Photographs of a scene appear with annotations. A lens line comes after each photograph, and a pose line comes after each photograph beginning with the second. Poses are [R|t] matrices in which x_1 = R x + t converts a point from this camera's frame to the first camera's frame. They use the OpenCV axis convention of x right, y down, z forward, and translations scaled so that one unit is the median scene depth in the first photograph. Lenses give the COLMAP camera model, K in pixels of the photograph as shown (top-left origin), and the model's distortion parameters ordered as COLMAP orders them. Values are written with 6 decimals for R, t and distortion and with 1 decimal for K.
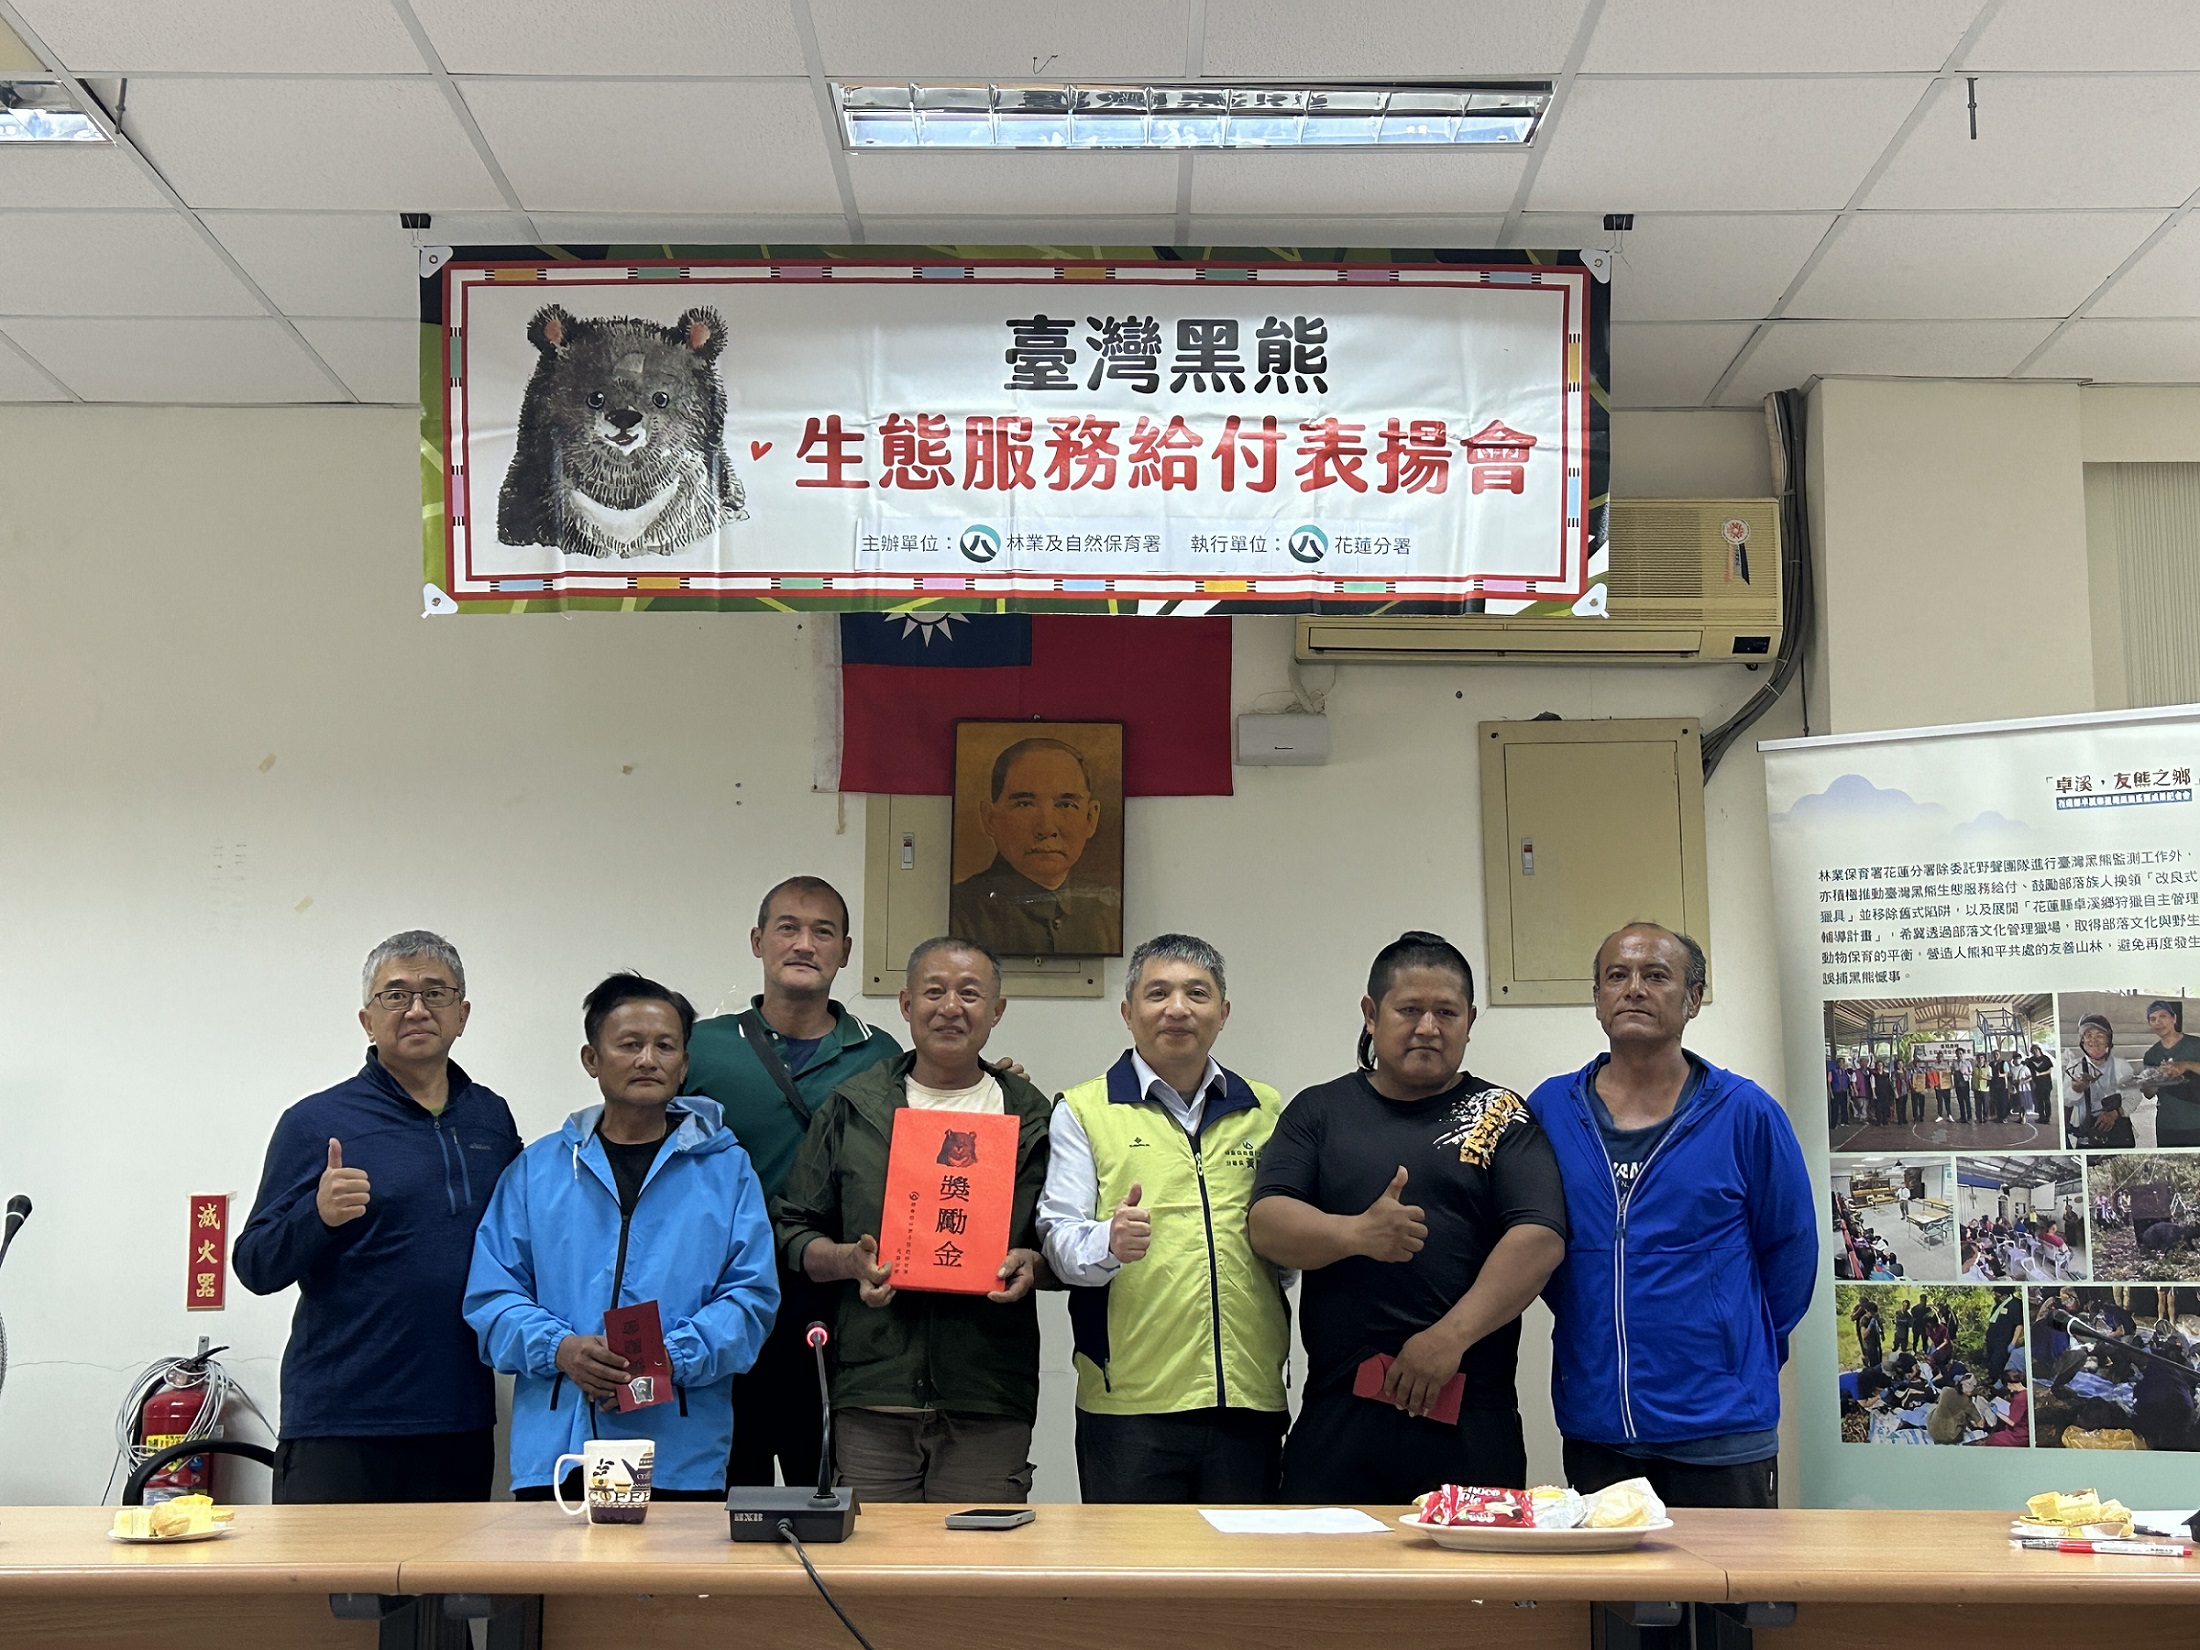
lens RADIAL K [[2927.2, 0, 1118.8], [0, 2927.2, 853.3], [0, 0, 1]] dist [0.107517, 0.000000]
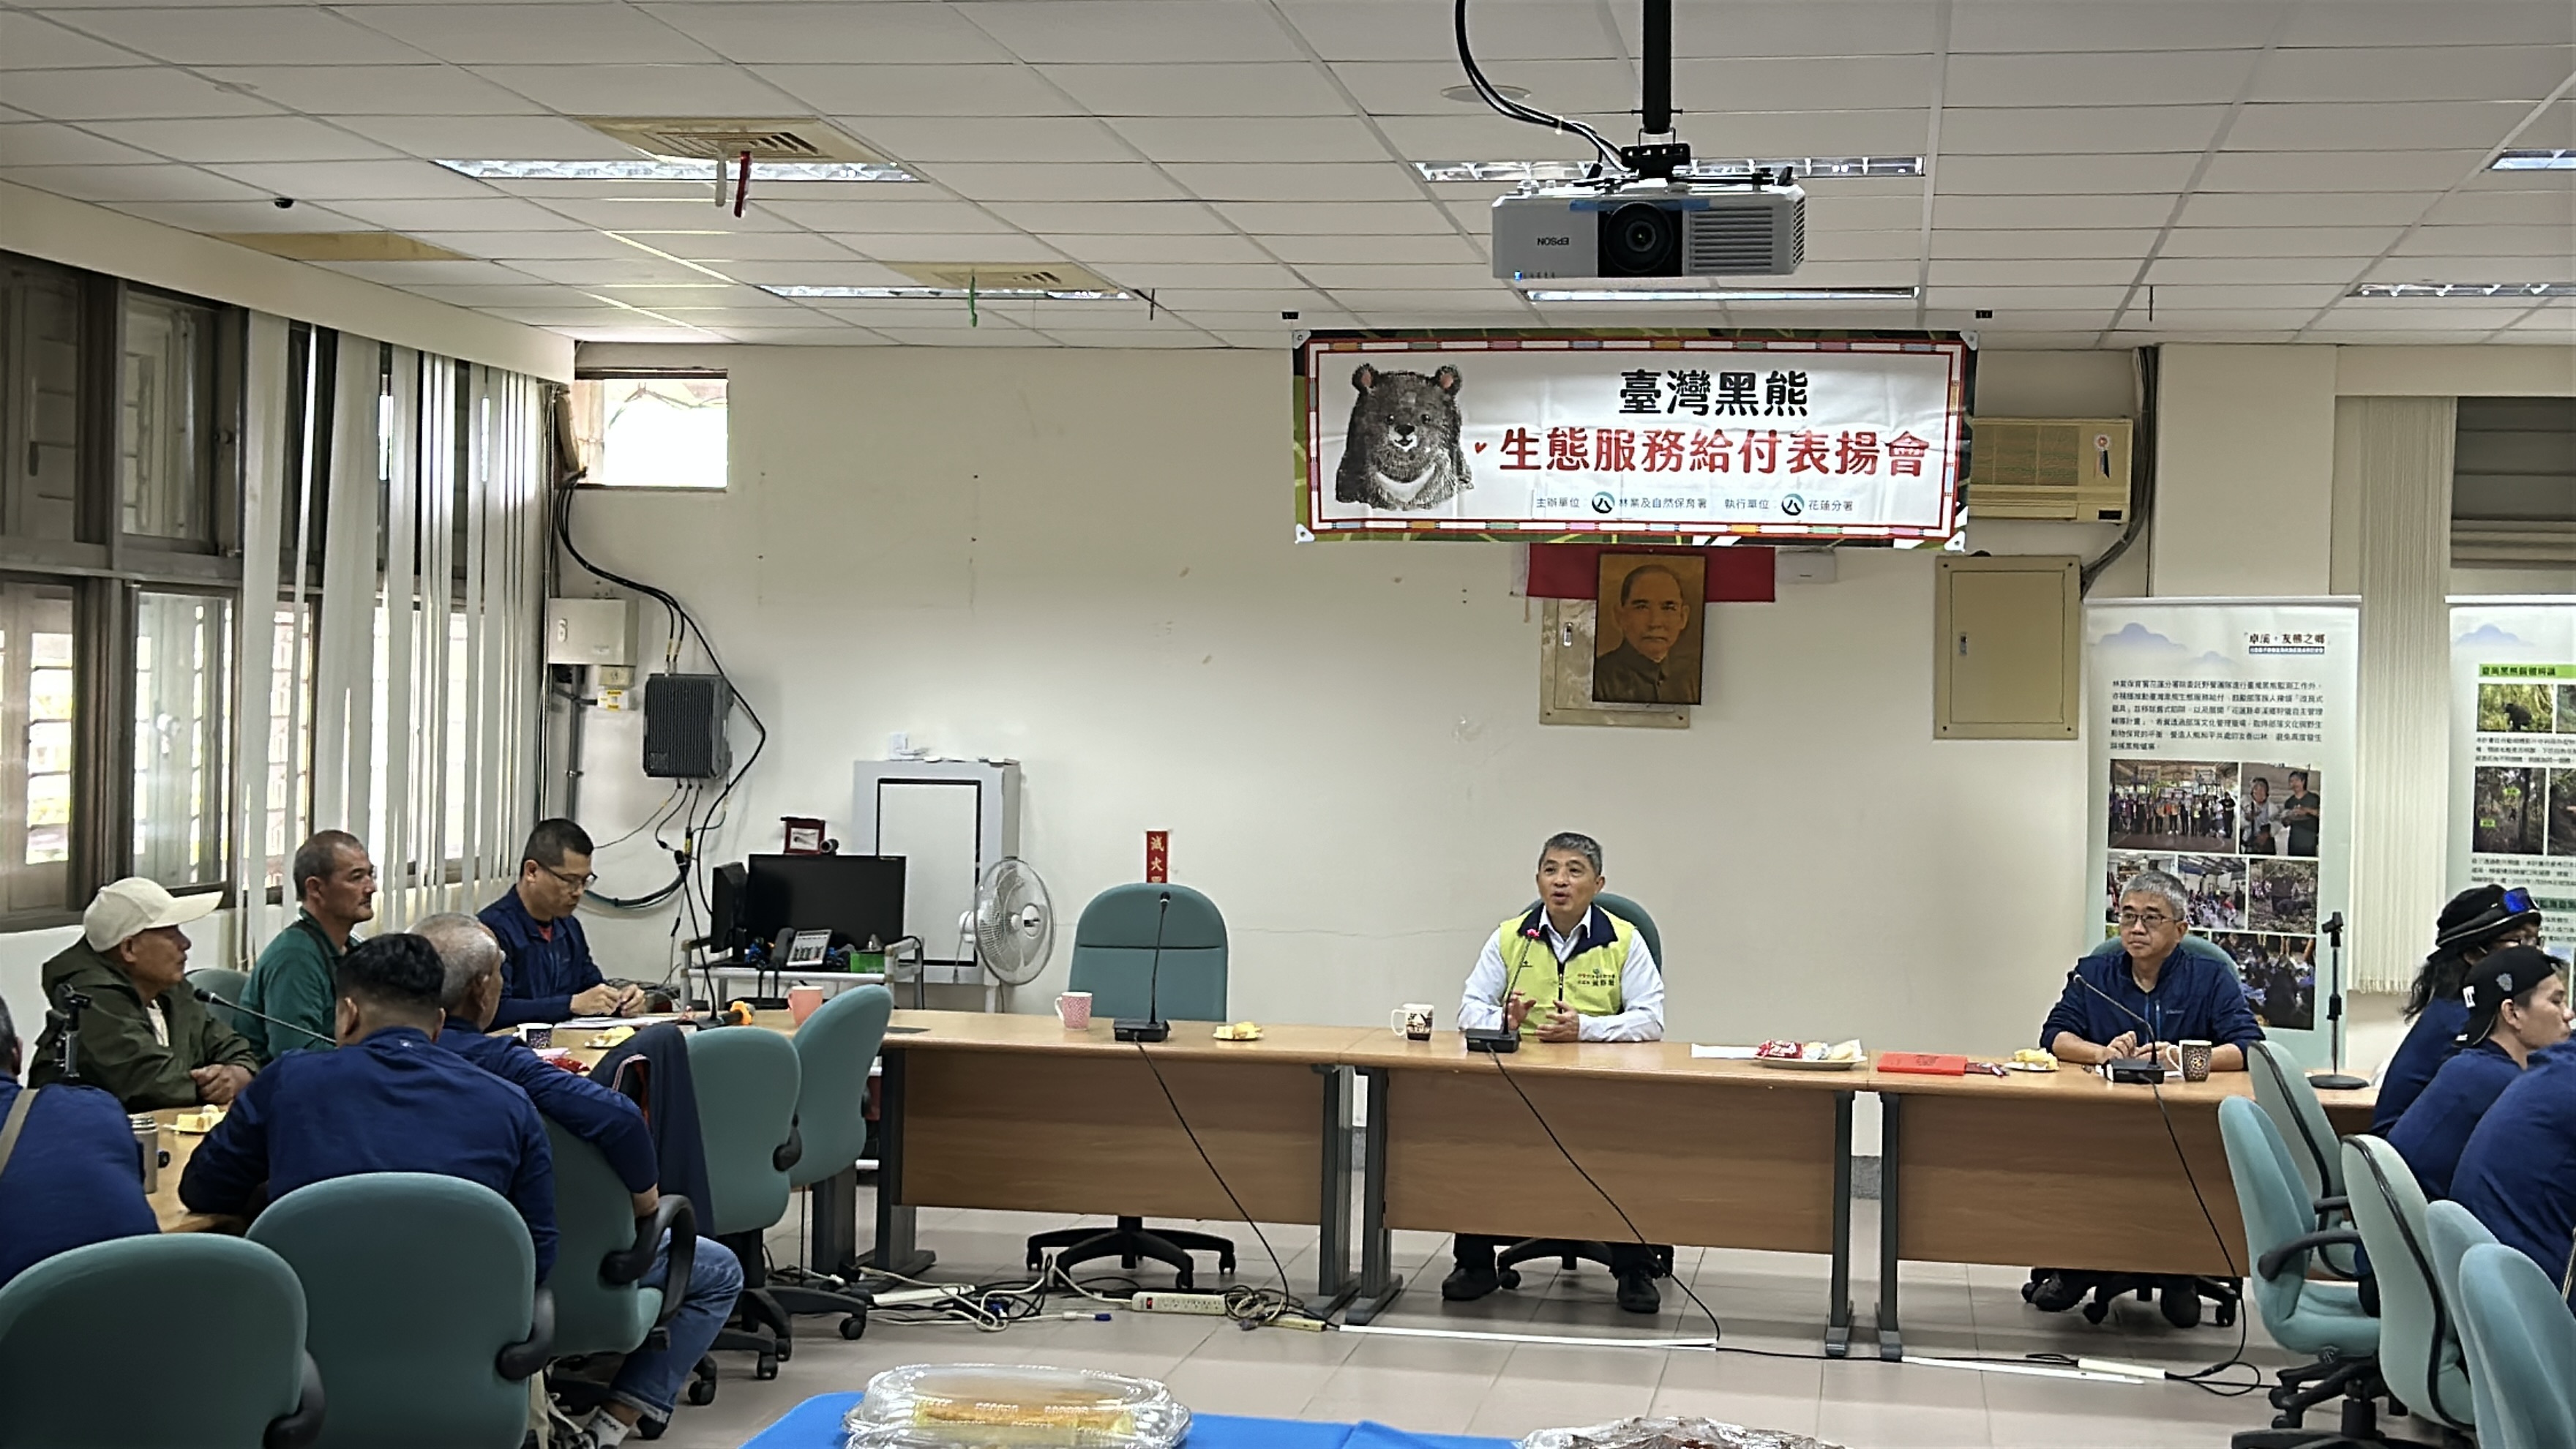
lens RADIAL K [[3522.4, 0, 1263.2], [0, 3522.4, 768.7], [0, 0, 1]] dist [0.133811, 0.000000]
pose [[0.983628, 0.024921, -0.178482, 0.133508], [0.003956, 0.987168, 0.159636, -0.285882], [0.180170, -0.157728, 0.970907, -1.117597]]
